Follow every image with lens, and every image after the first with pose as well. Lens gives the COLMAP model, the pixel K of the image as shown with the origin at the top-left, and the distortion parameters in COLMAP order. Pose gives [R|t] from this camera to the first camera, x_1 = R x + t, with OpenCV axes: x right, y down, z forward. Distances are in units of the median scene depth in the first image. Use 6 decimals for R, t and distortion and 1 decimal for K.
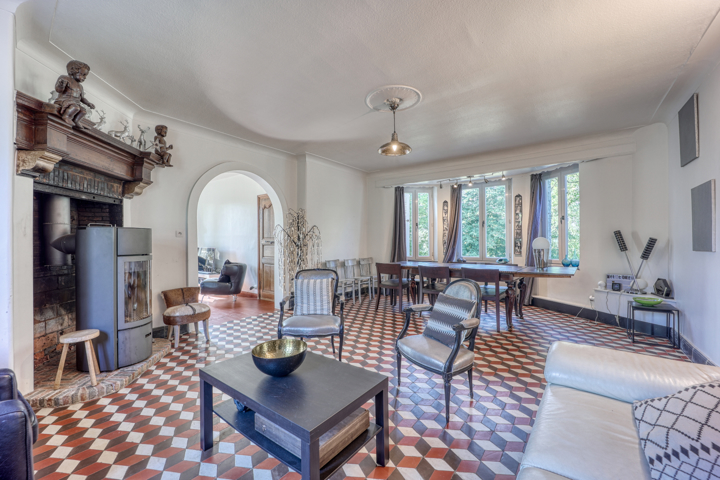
lens RADIAL K [[292.7, 0, 362.9], [0, 292.7, 241.5], [0, 0, 1]] dist [-0.017466, 0.000215]
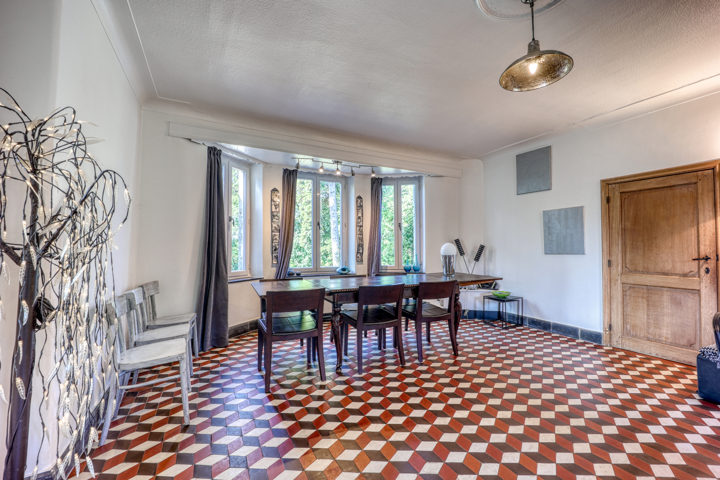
lens RADIAL K [[292.7, 0, 361.5], [0, 292.7, 237.7], [0, 0, 1]] dist [-0.017466, 0.000215]
pose [[0.440646, 0.035887, 0.896963, -0.283321], [-0.001539, 0.999229, -0.039222, 0.005154], [-0.897680, 0.015903, 0.440362, 0.600575]]
